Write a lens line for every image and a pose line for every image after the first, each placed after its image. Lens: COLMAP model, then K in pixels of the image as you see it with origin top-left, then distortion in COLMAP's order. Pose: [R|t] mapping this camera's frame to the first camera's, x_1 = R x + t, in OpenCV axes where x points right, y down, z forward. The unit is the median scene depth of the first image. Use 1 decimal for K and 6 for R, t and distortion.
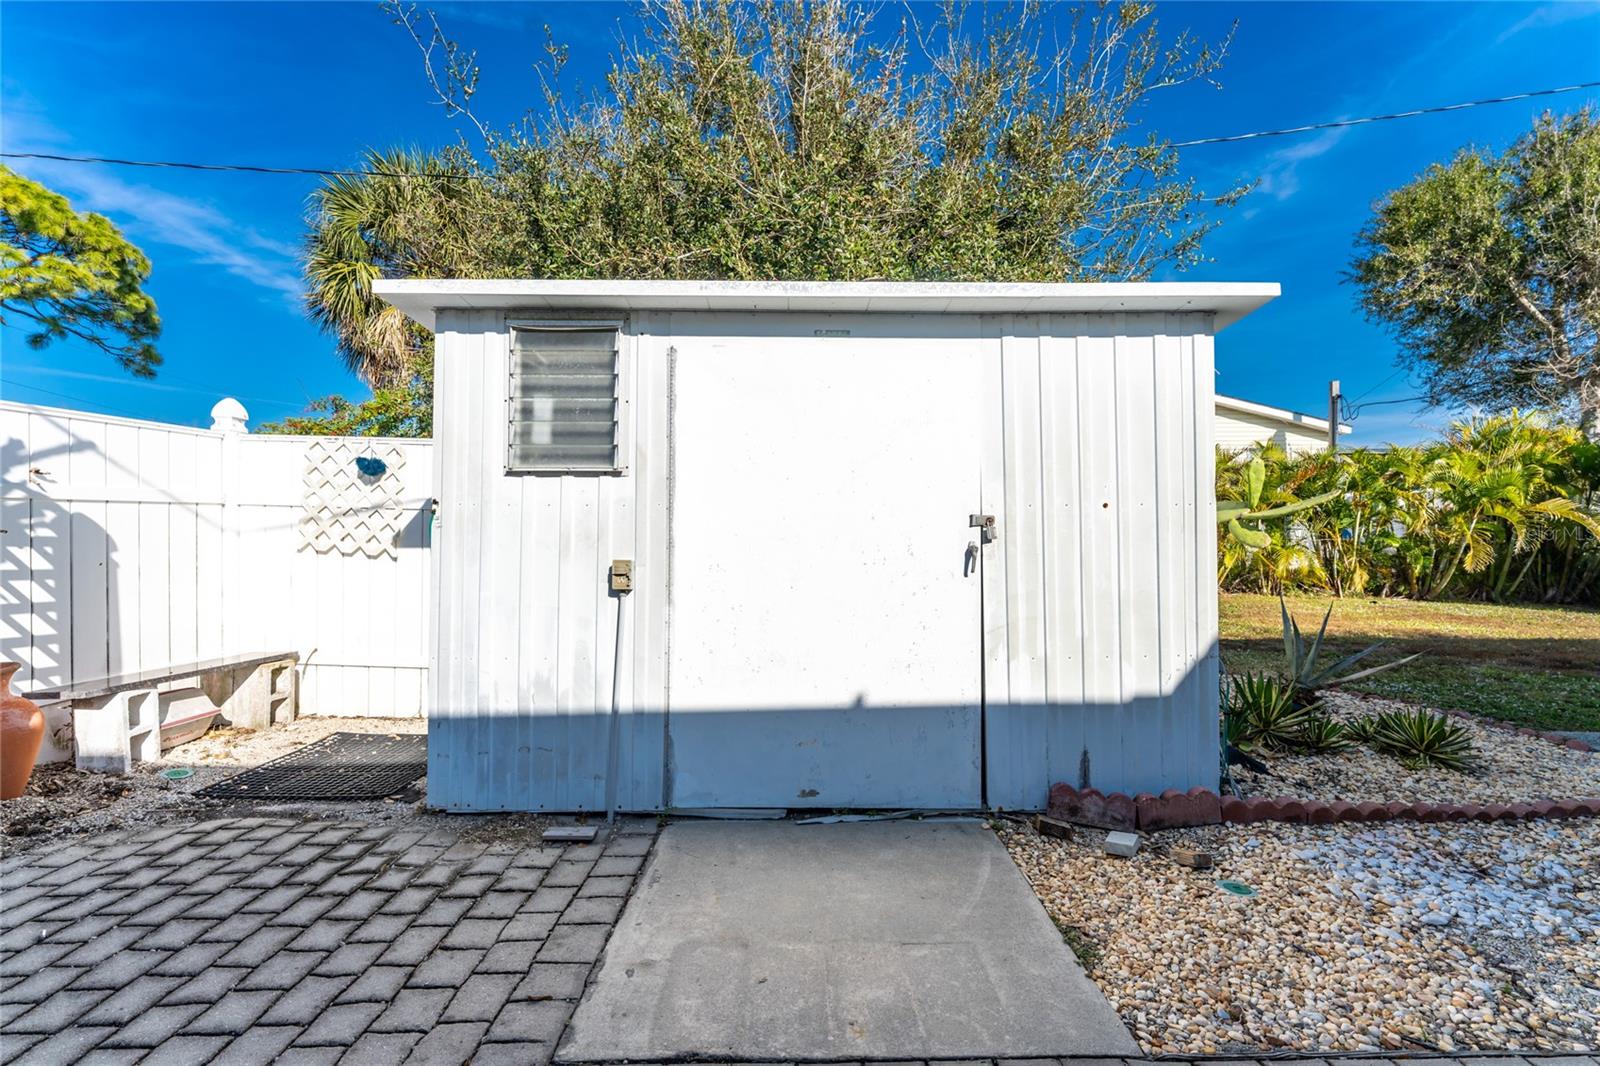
lens RADIAL K [[648.3, 0, 816.1], [0, 648.3, 538.3], [0, 0, 1]] dist [-0.000165, 0.000115]
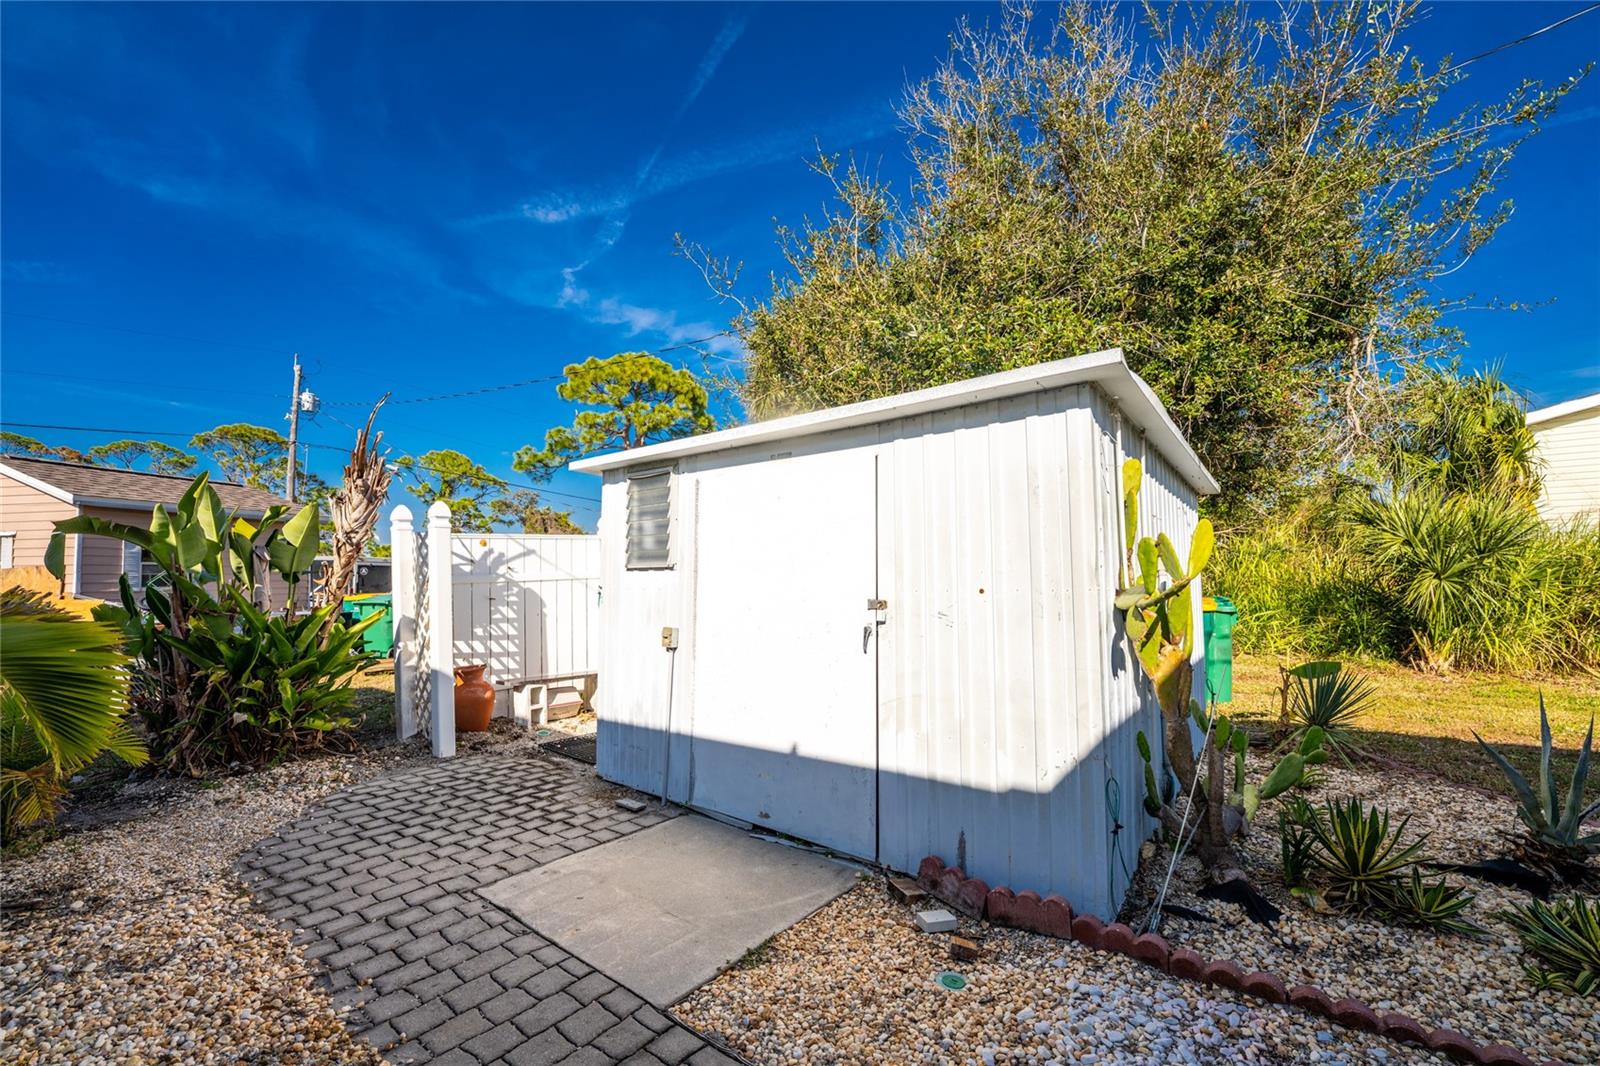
lens RADIAL K [[640.7, 0, 797.9], [0, 640.7, 548.7], [0, 0, 1]] dist [-0.023176, 0.000137]
pose [[0.782798, -0.037715, -0.621132, 0.860185], [0.009402, 0.998765, -0.048795, -0.073154], [0.622205, 0.032357, 0.782185, 0.036206]]
